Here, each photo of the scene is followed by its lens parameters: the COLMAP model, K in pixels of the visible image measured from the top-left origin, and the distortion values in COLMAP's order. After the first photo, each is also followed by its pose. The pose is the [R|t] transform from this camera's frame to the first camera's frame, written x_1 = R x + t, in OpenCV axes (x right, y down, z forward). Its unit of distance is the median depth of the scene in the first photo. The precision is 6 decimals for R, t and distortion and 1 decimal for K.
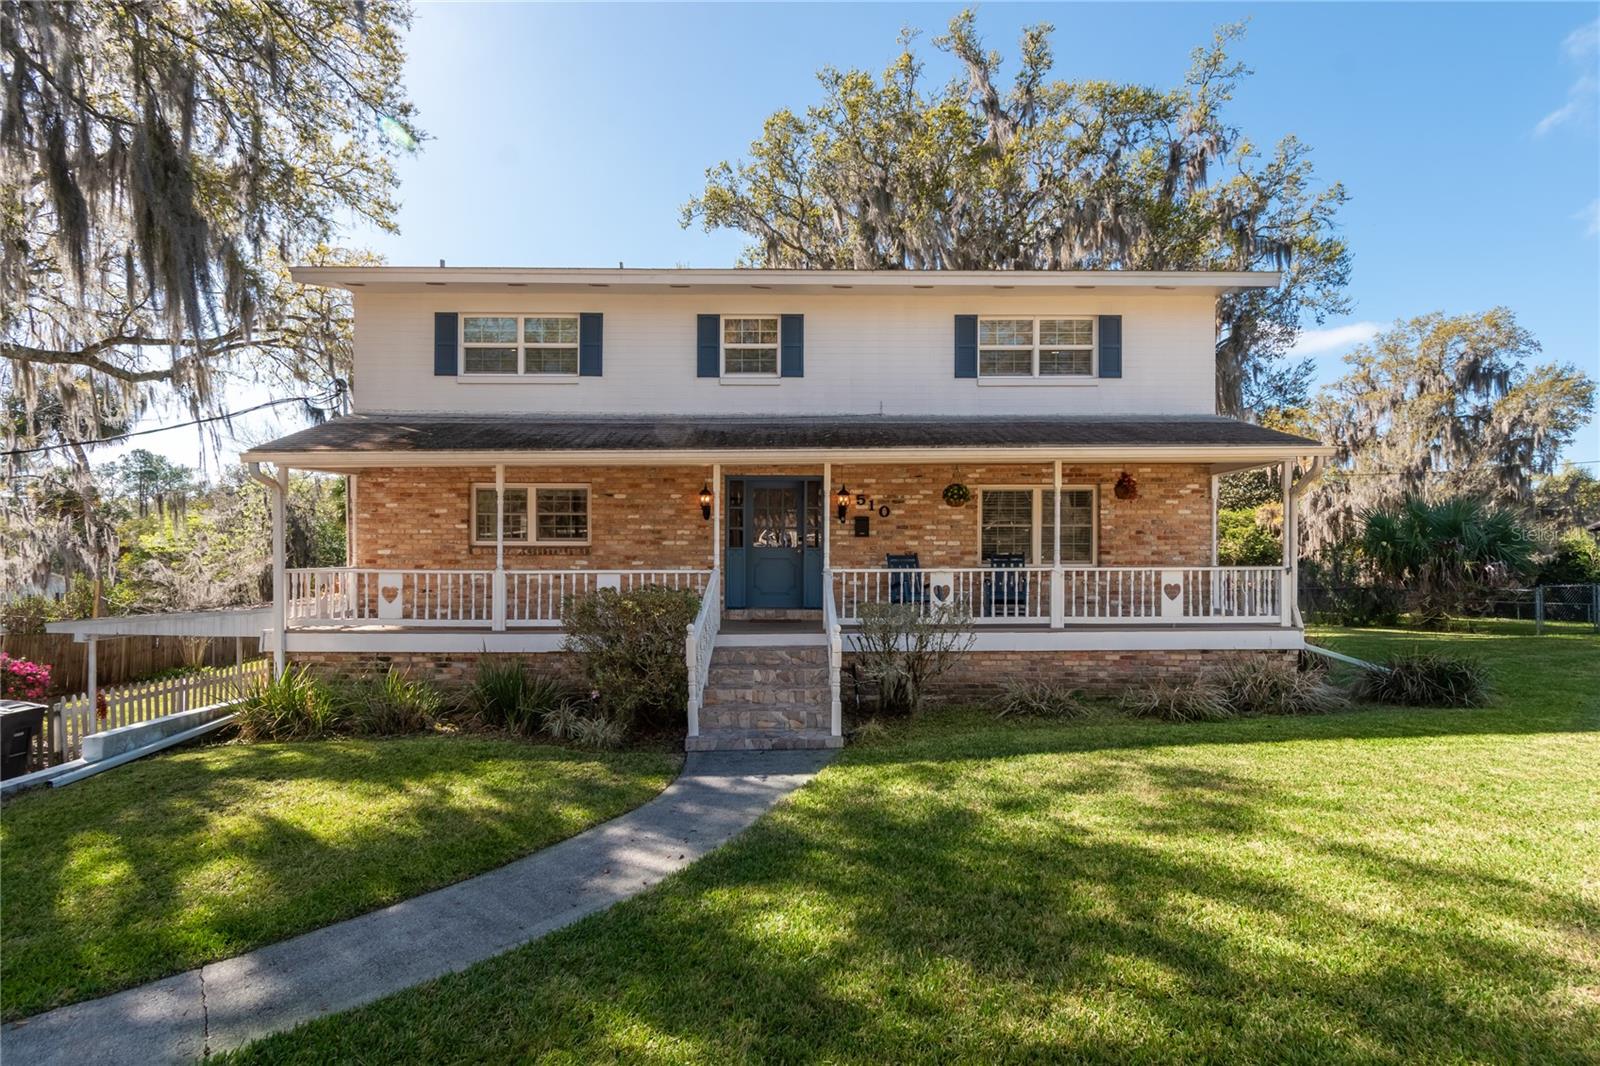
lens RADIAL K [[802.0, 0, 801.8], [0, 802.0, 533.2], [0, 0, 1]] dist [-0.000780, -0.003790]
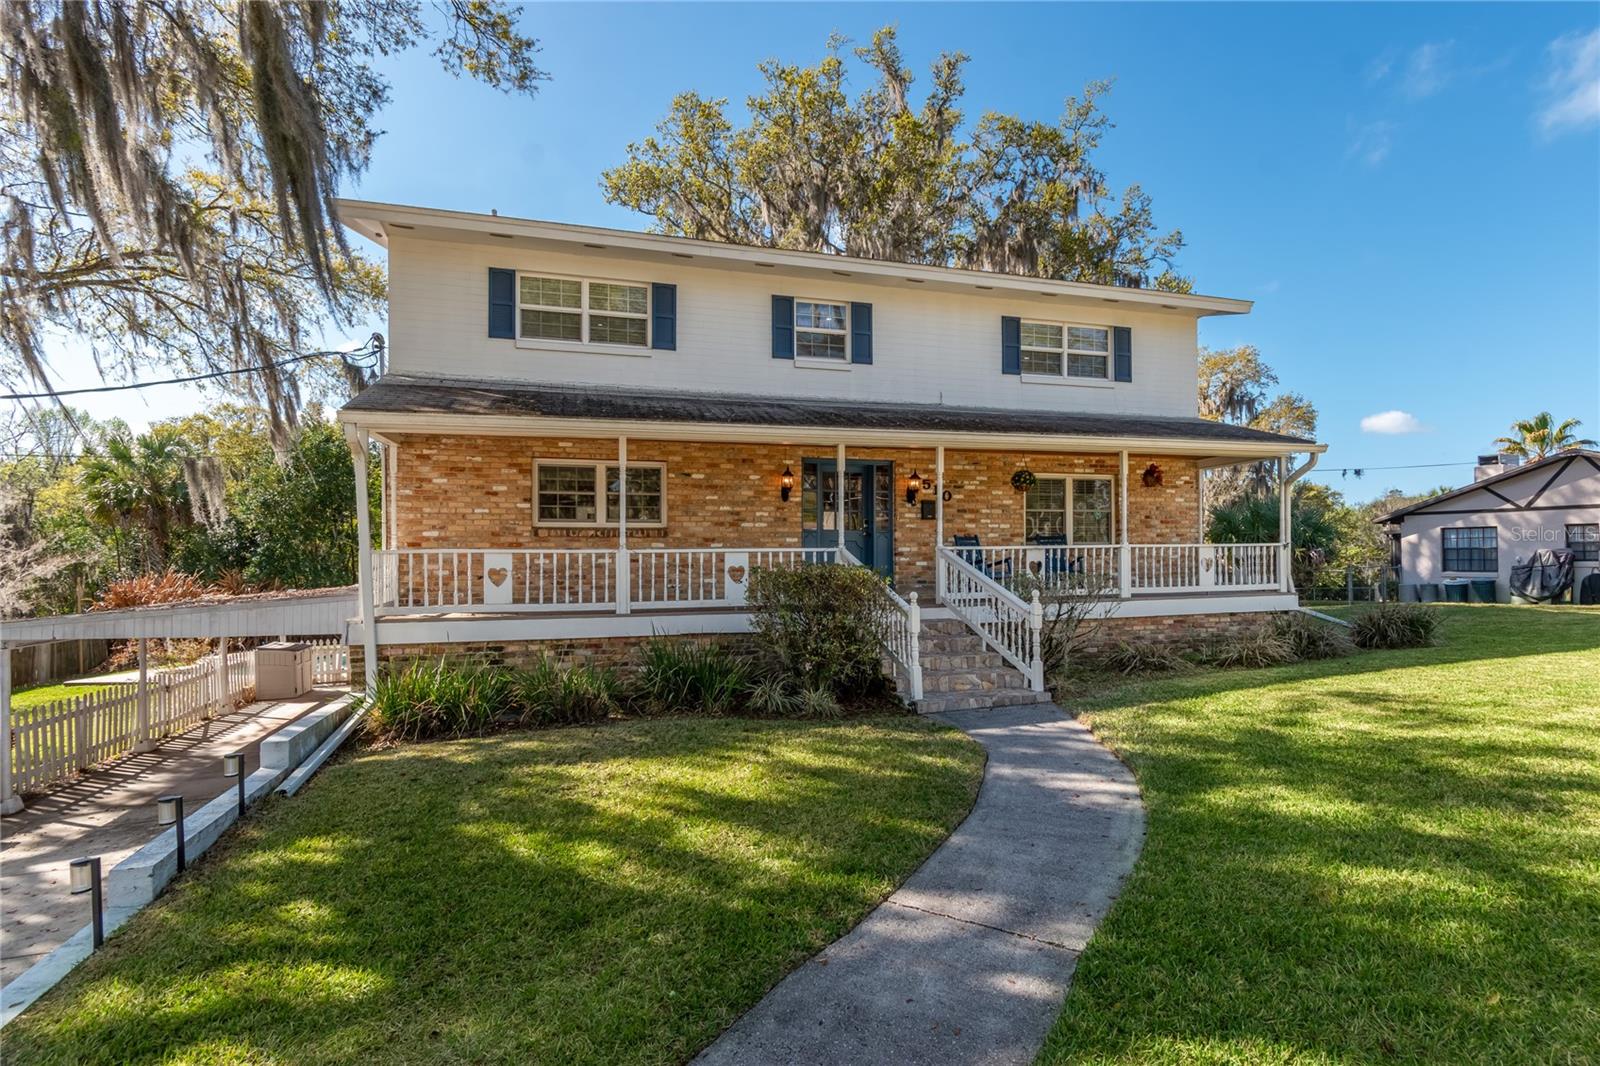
lens RADIAL K [[832.6, 0, 800.7], [0, 832.6, 532.7], [0, 0, 1]] dist [-0.002649, 0.001387]
pose [[0.953900, 0.001478, 0.300121, -0.410319], [0.001634, 0.999947, -0.010120, 0.032322], [-0.300120, 0.010144, 0.953847, 0.010125]]
